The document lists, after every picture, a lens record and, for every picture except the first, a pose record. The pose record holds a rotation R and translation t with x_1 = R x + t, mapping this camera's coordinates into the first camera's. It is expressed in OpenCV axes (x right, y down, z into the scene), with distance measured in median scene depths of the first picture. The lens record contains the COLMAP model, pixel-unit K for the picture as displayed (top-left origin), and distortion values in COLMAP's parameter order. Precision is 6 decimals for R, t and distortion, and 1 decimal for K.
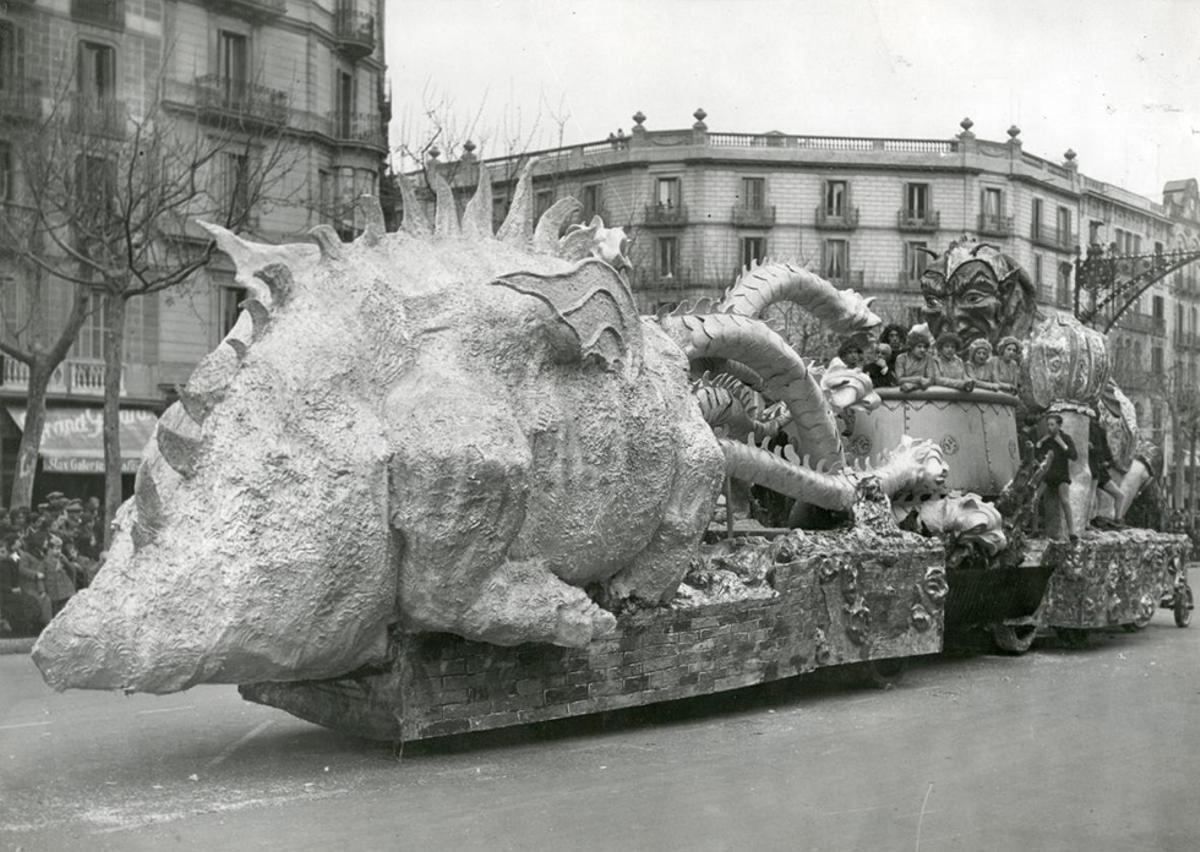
lens RADIAL K [[1413.3, 0, 600.0], [0, 1413.3, 426.0], [0, 0, 1]] dist [-0.000120, -0.024661]
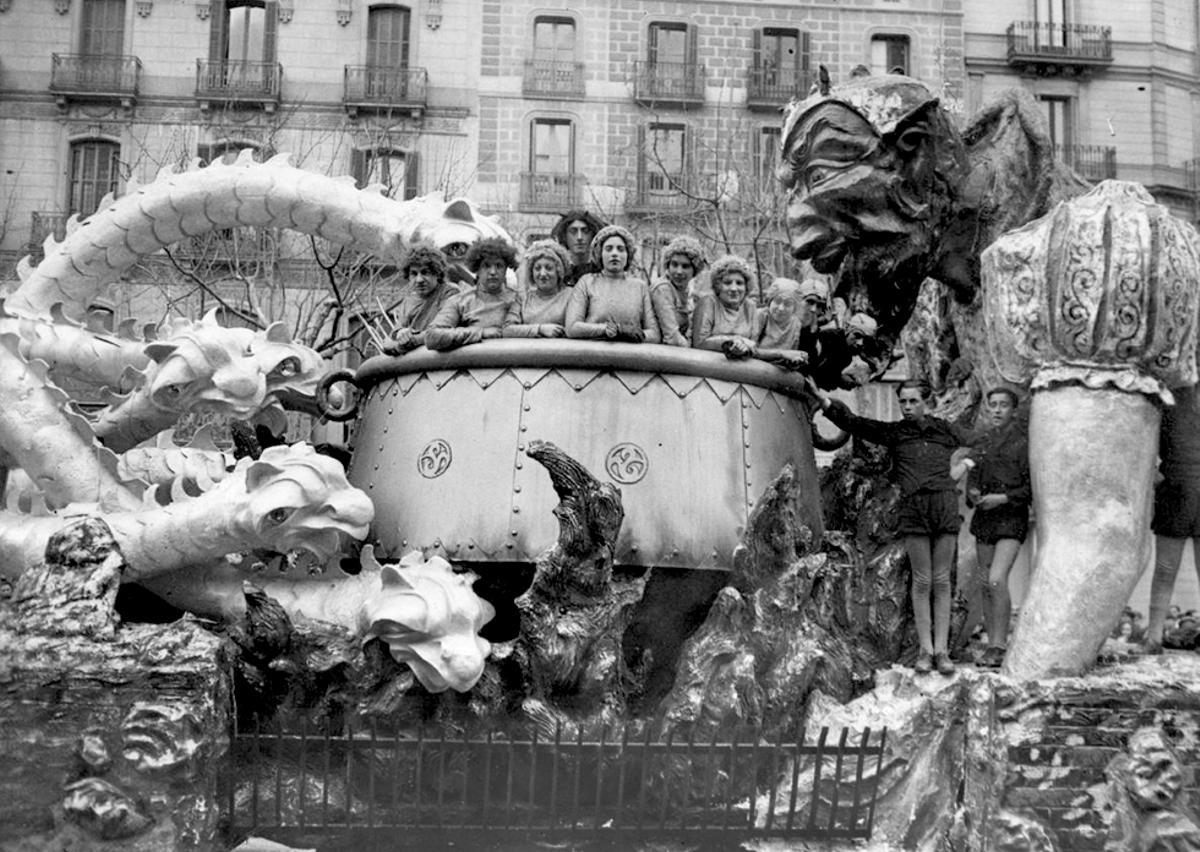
lens RADIAL K [[1413.3, 0, 600.0], [0, 1413.3, 426.0], [0, 0, 1]] dist [-0.000120, -0.024661]
pose [[0.749053, -0.071274, -0.658665, 0.525059], [0.021524, 0.996289, -0.083331, 0.037770], [0.662161, 0.048242, 0.747807, 0.570913]]
